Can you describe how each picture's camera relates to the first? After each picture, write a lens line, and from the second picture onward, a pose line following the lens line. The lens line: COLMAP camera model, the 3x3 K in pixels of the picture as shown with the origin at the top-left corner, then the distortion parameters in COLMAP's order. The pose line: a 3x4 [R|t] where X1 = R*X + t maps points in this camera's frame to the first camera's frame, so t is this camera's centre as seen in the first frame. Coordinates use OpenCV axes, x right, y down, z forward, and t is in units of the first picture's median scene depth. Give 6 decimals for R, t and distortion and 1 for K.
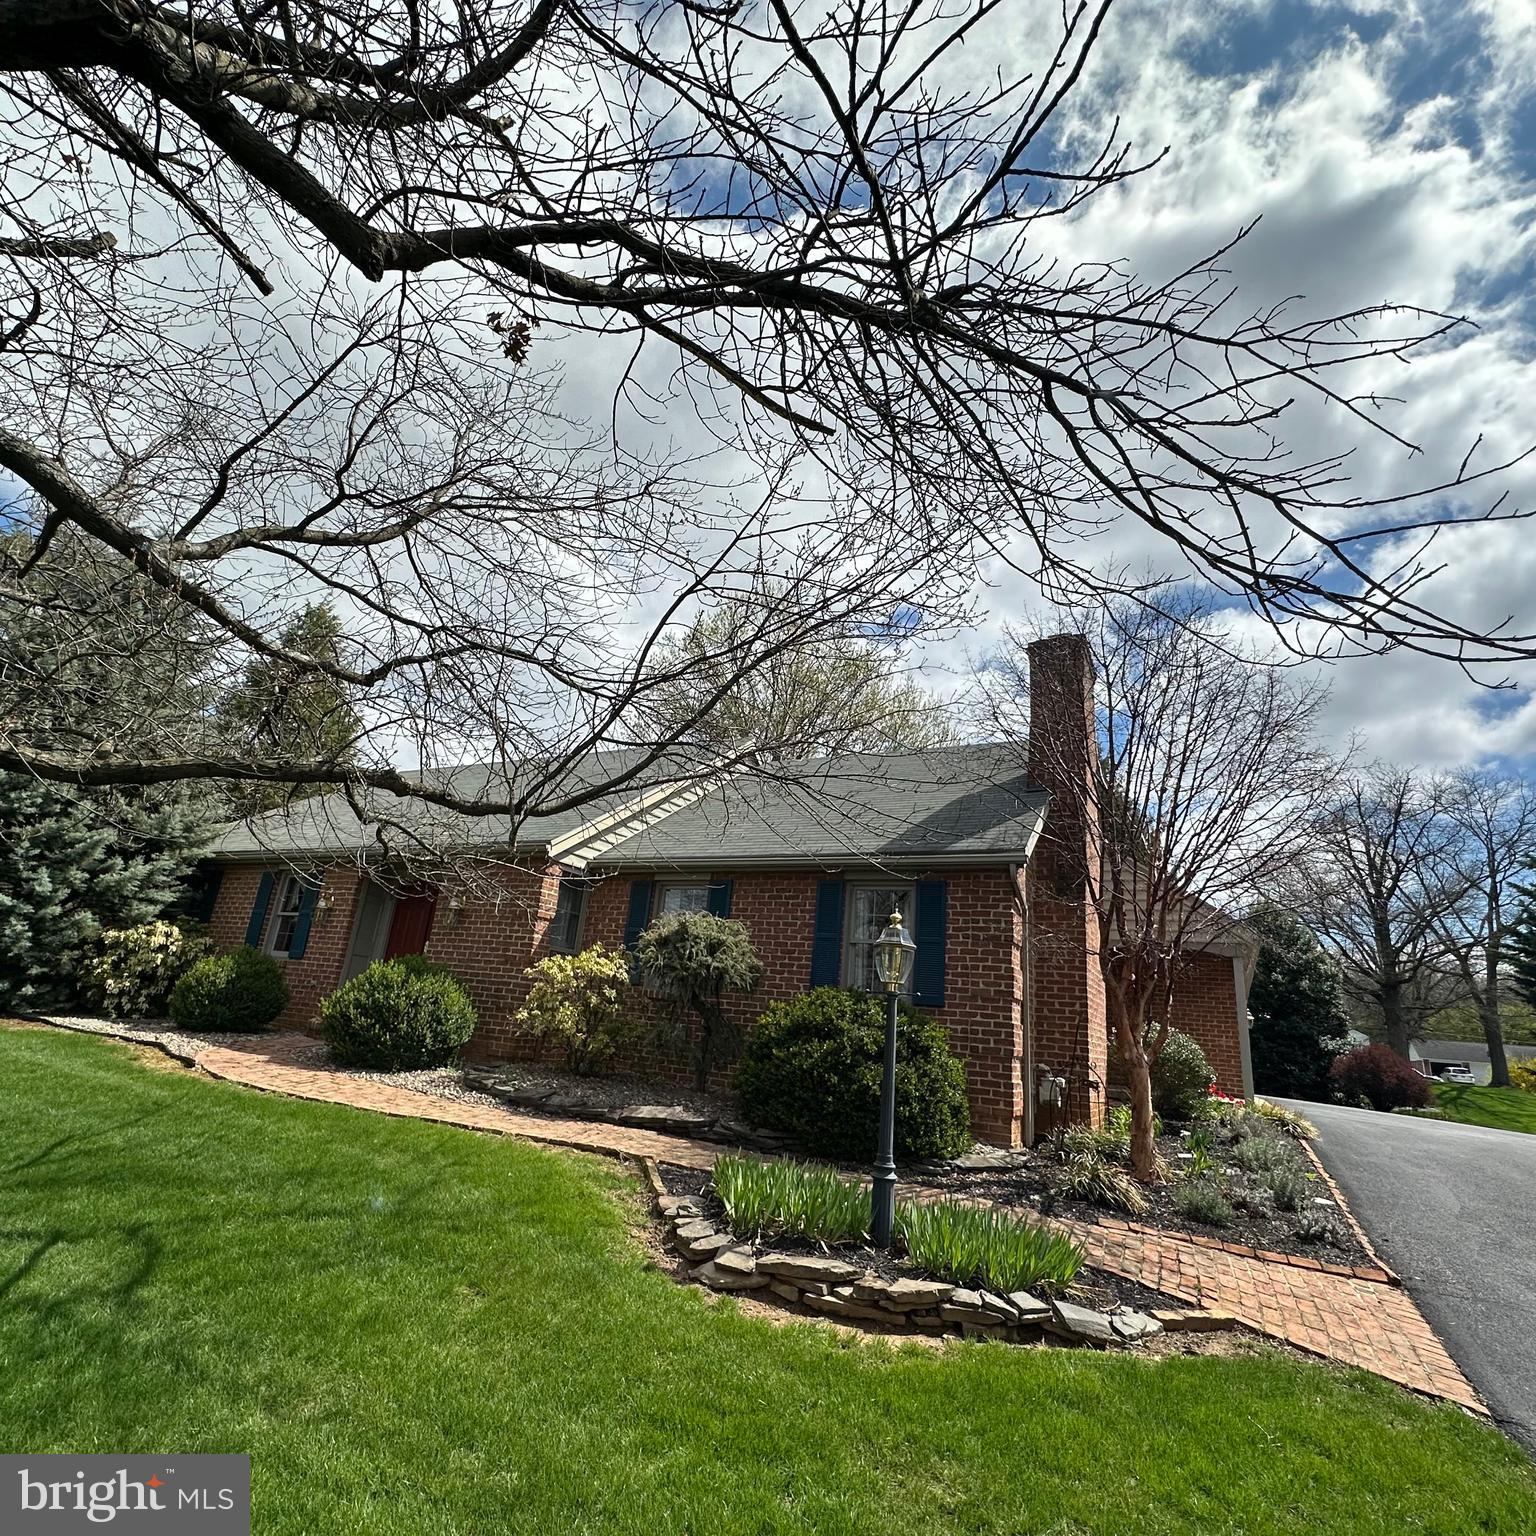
lens RADIAL K [[816.5, 0, 768.0], [0, 816.5, 768.0], [0, 0, 1]] dist [0.001384, -0.000819]
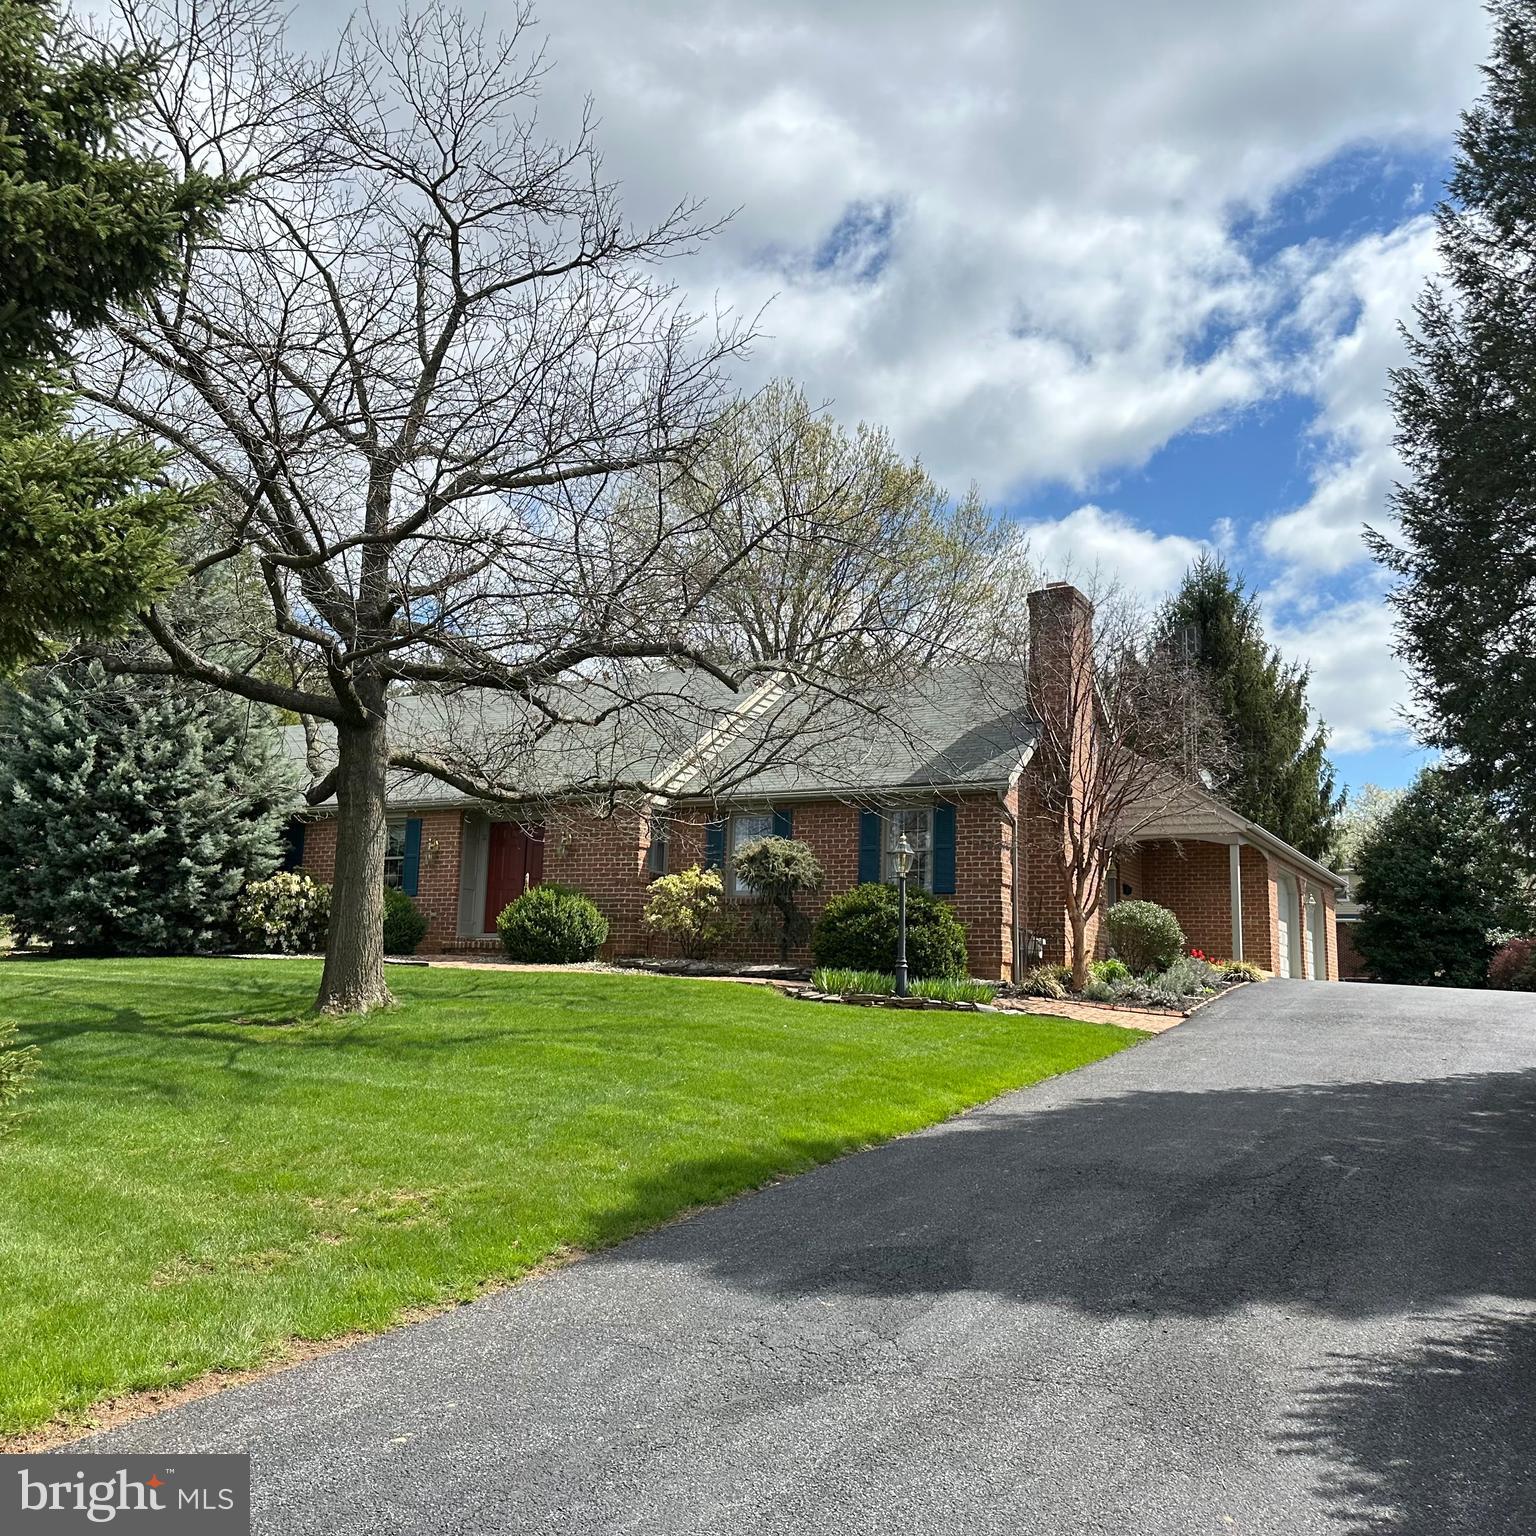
lens RADIAL K [[1360.1, 0, 768.3], [0, 1360.1, 727.4], [0, 0, 1]] dist [0.074277, -0.006660]
pose [[0.997974, -0.063279, -0.006570, -0.066309], [0.063614, 0.991356, 0.114746, -0.263658], [-0.000747, -0.114931, 0.993373, -1.225360]]
